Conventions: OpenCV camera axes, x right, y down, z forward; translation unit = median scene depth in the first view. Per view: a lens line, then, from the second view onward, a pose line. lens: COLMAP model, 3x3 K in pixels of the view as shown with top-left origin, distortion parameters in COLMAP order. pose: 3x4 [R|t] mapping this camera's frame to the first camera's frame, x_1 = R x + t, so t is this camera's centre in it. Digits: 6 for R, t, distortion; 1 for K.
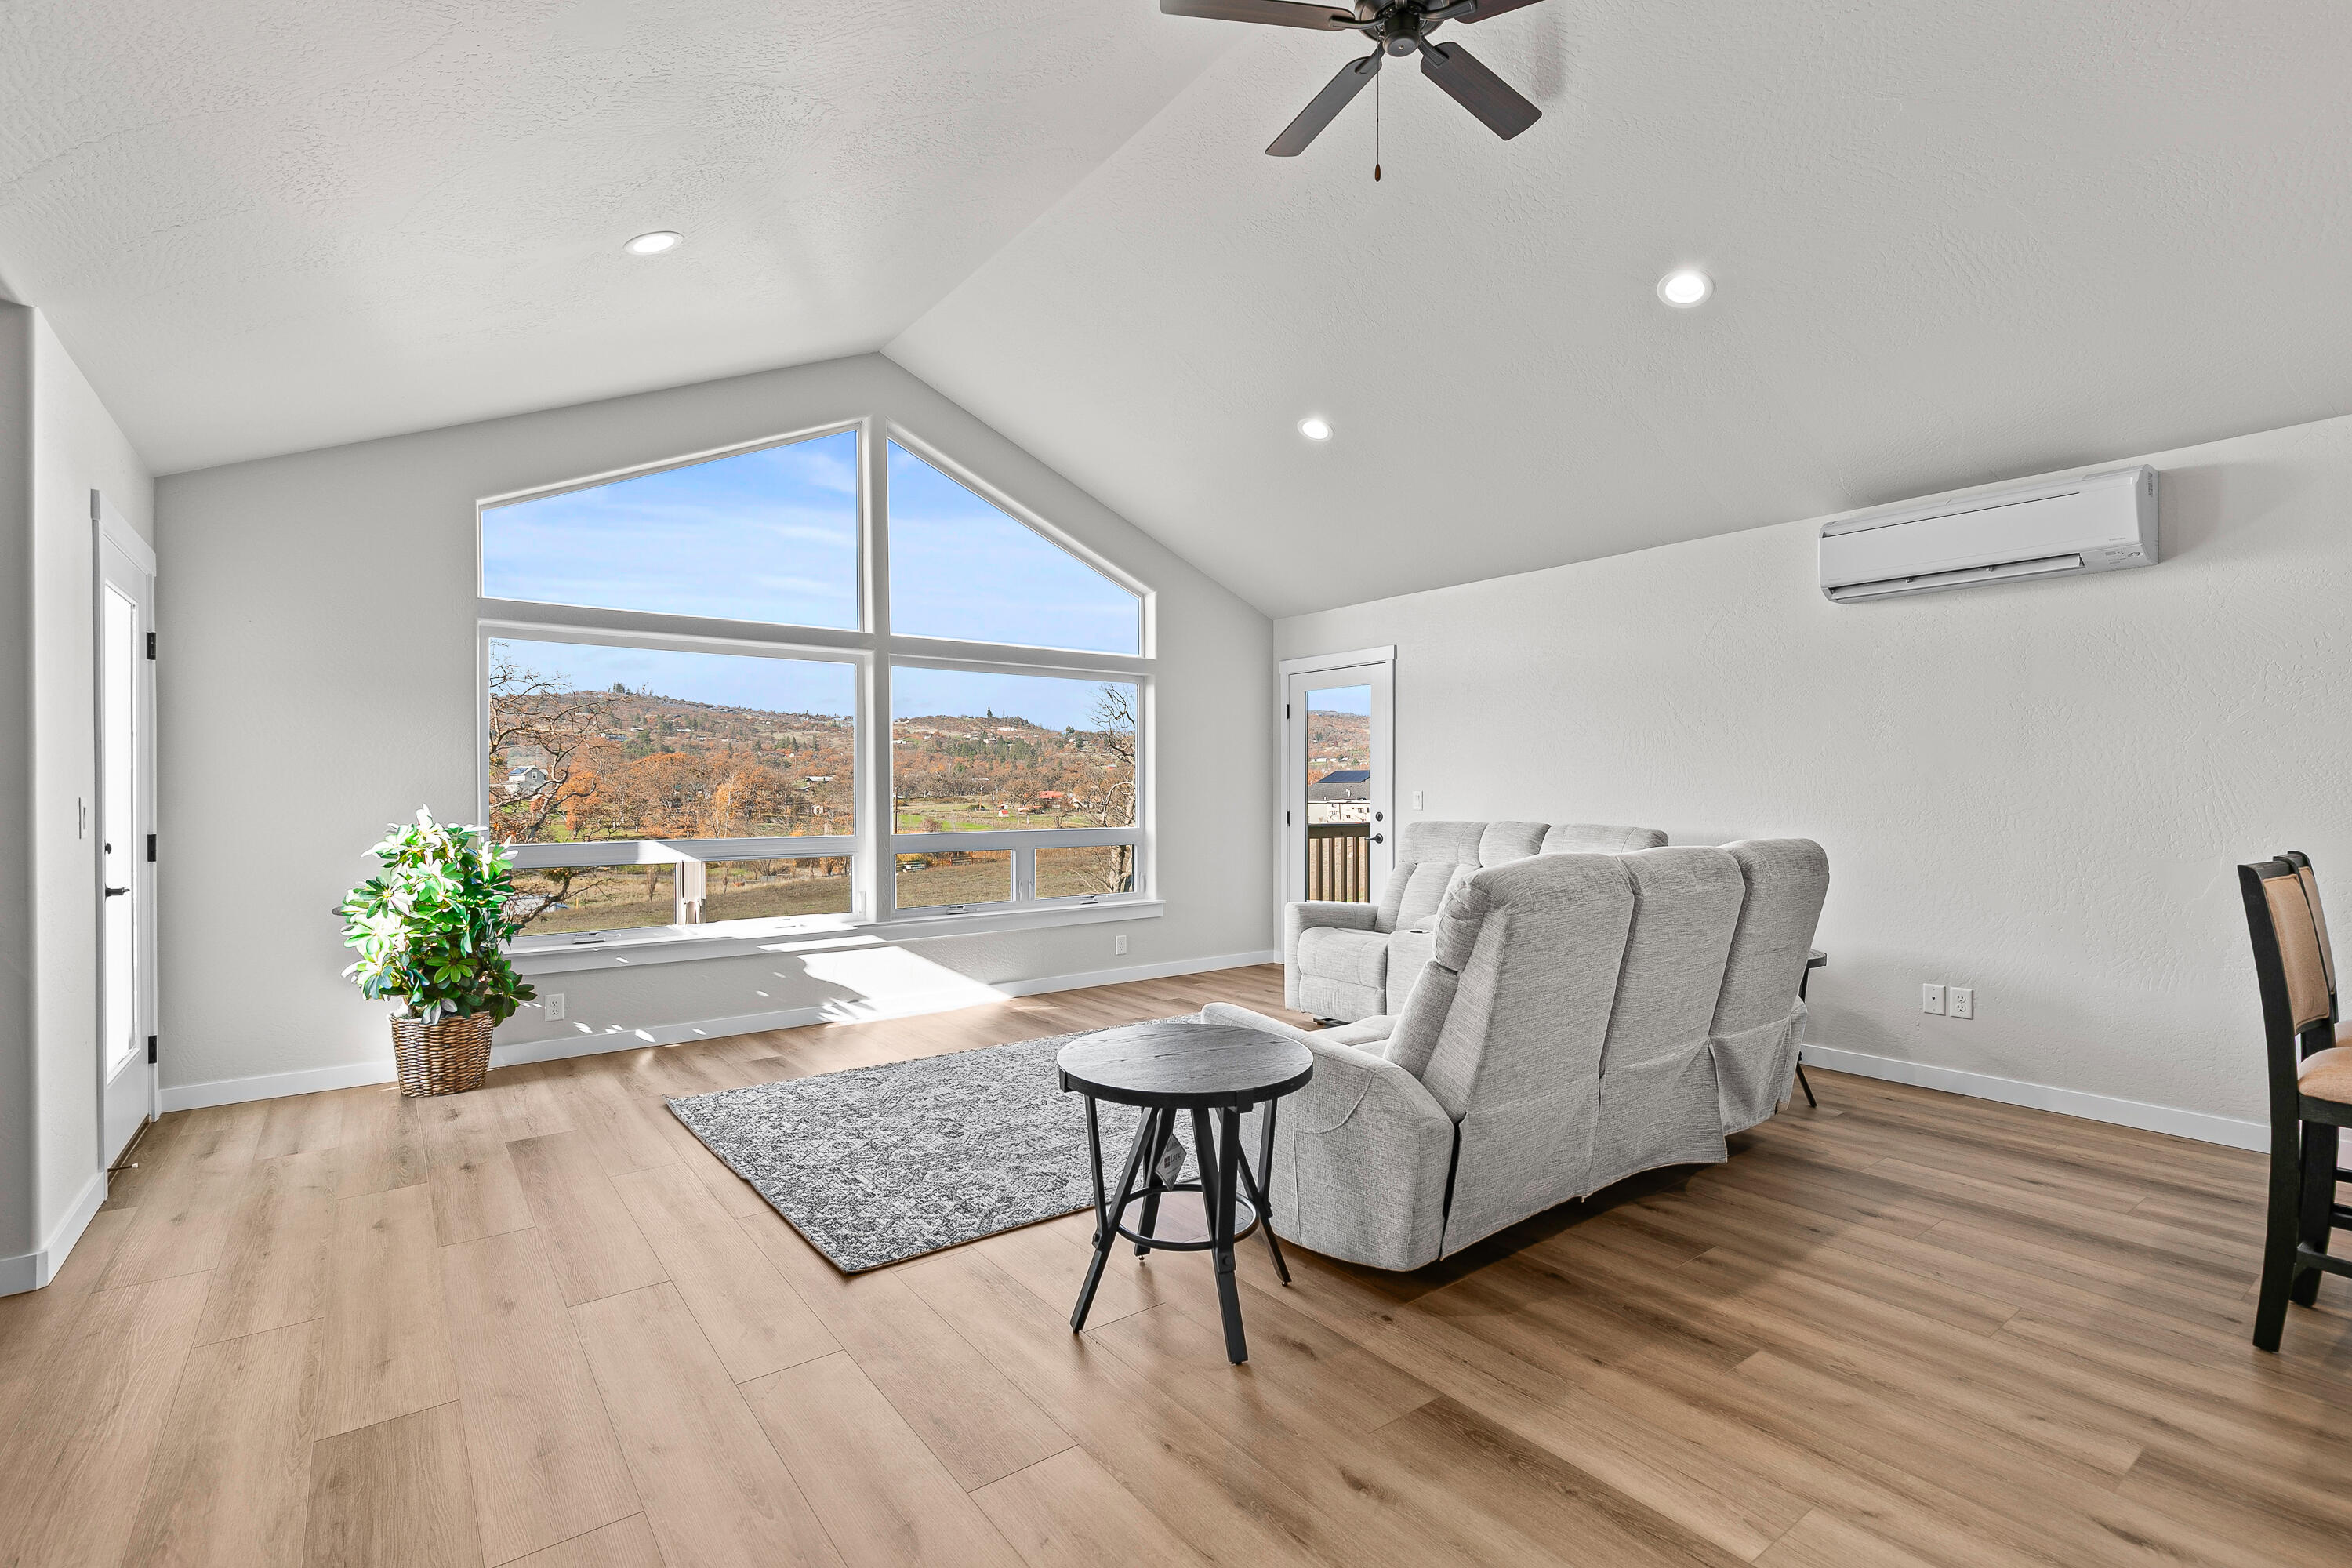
lens RADIAL K [[1070.2, 0, 1191.9], [0, 1070.2, 786.9], [0, 0, 1]] dist [0.000997, -0.000091]
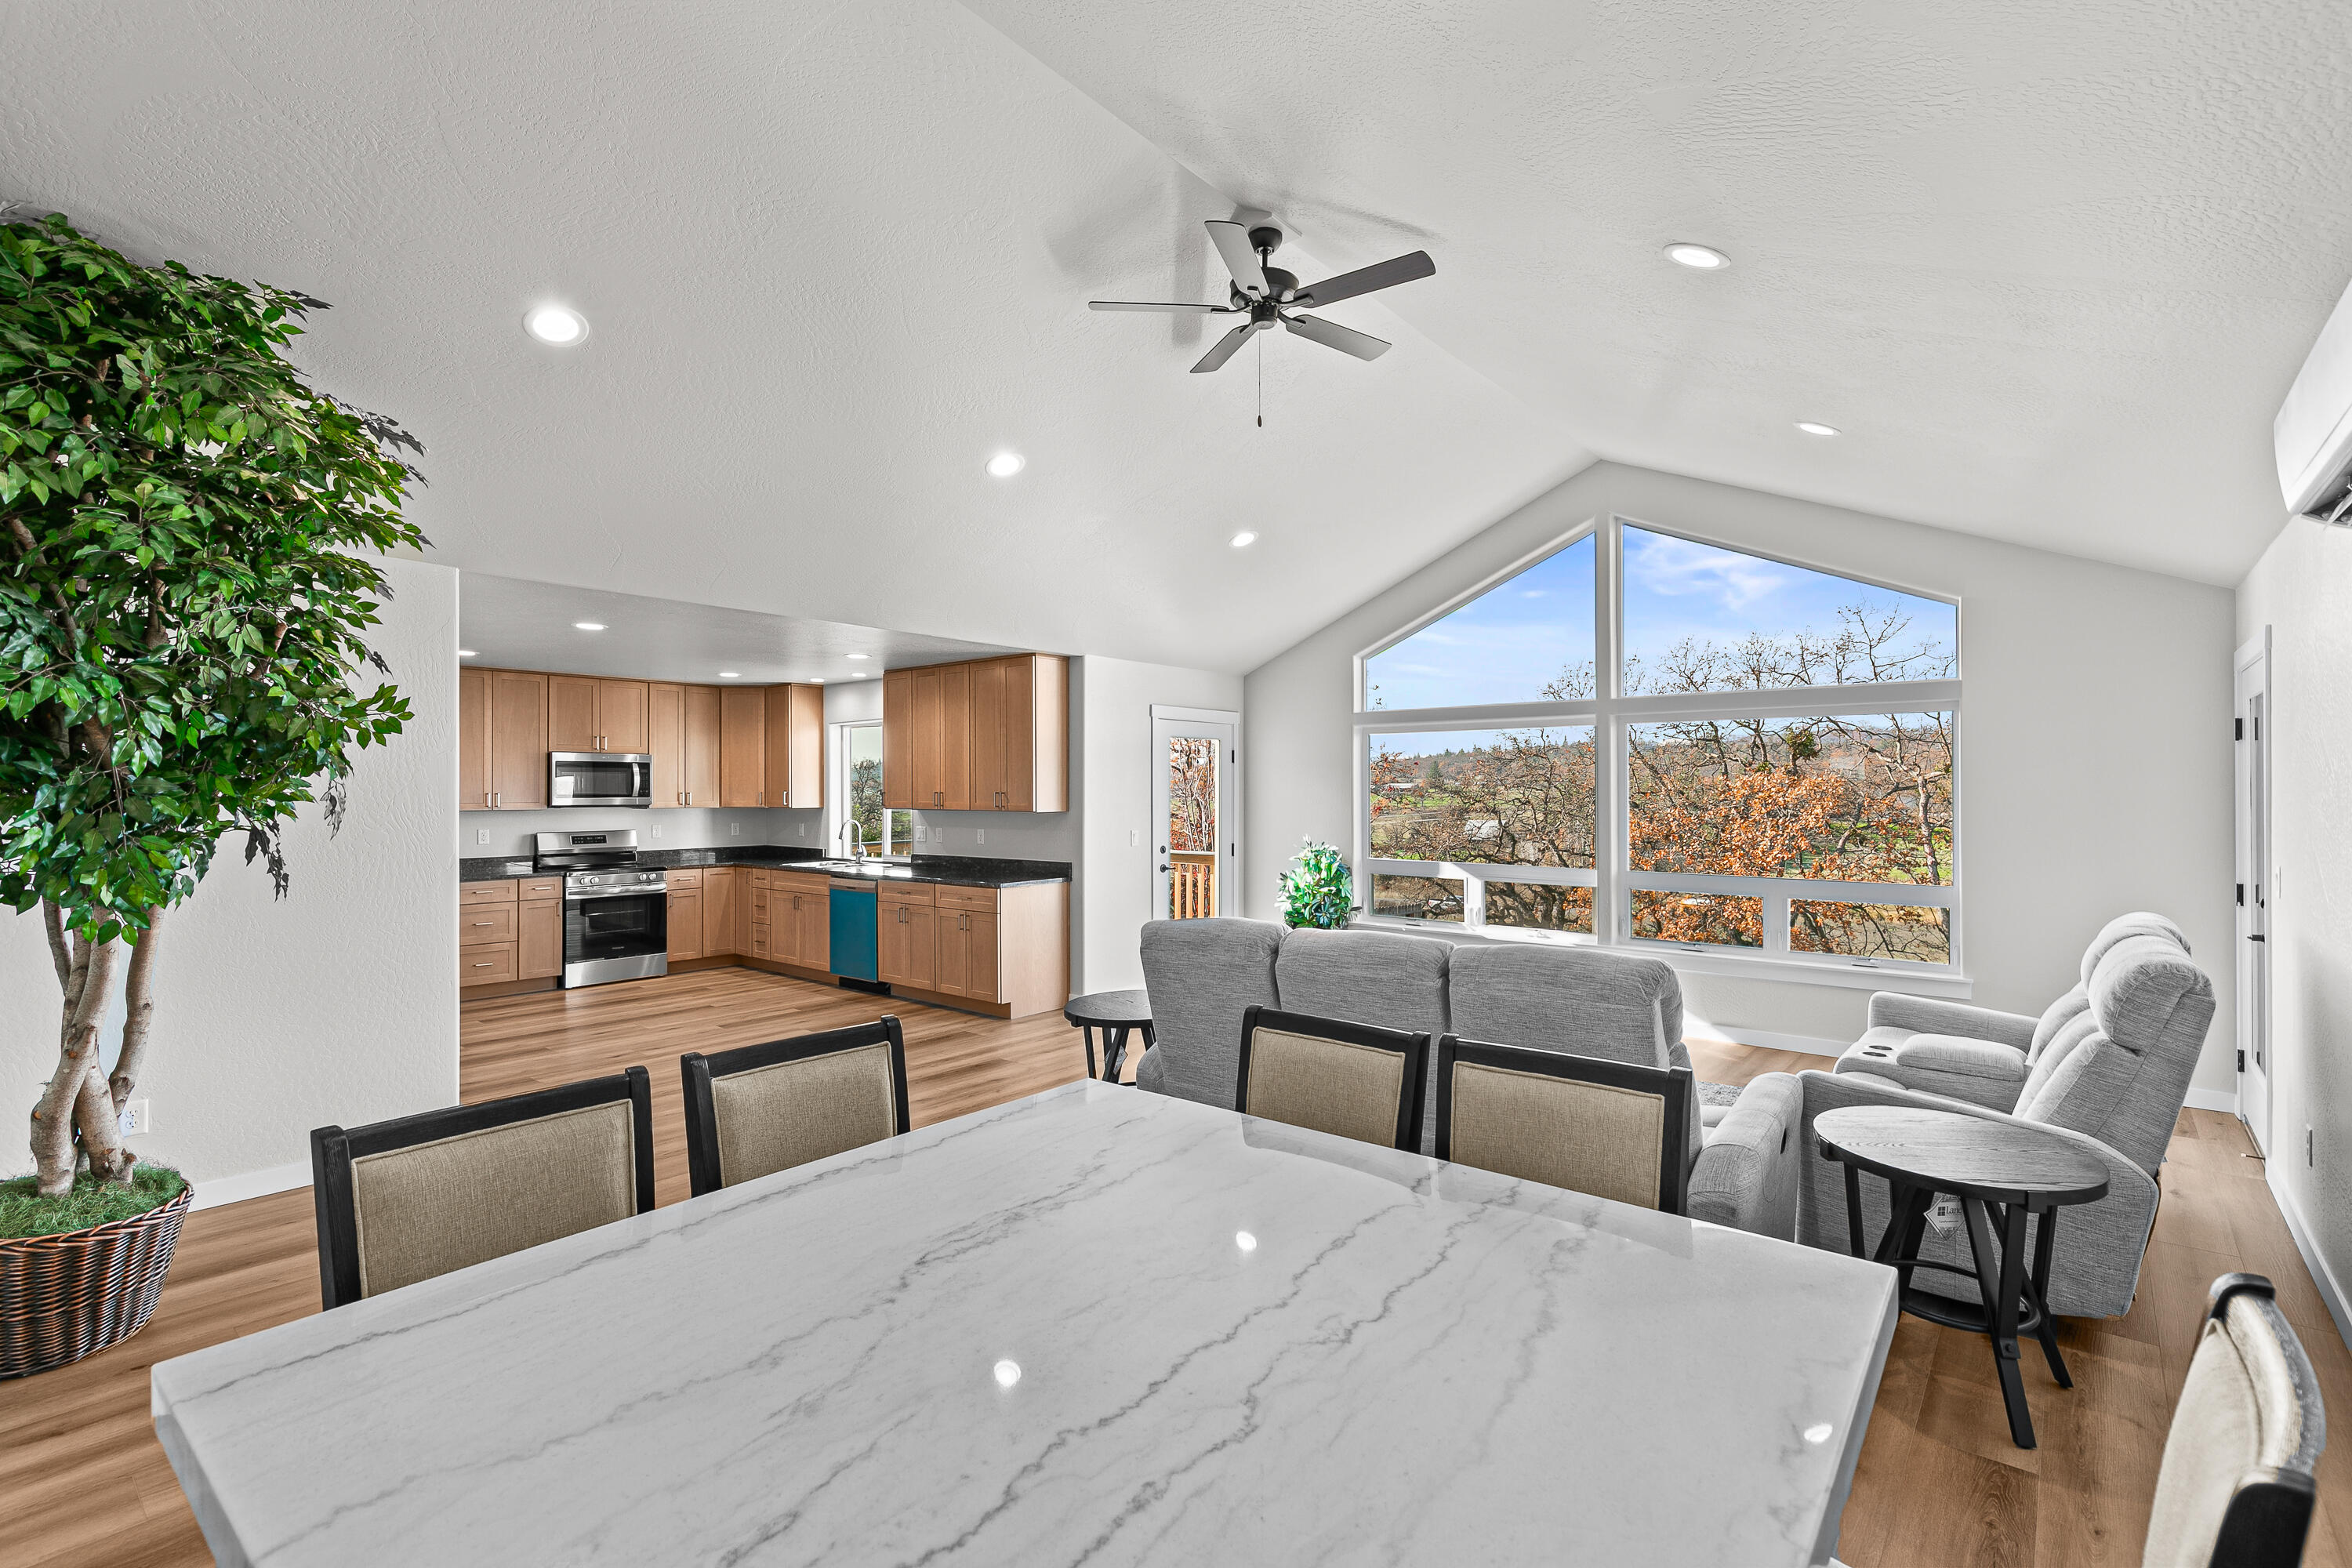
lens RADIAL K [[1070.2, 0, 1191.9], [0, 1070.2, 786.9], [0, 0, 1]] dist [0.000997, -0.000091]
pose [[0.219778, -0.001055, -0.975549, 1.043515], [0.001134, 0.999999, -0.000826, -0.064007], [0.975549, -0.000925, 0.219779, 0.417800]]
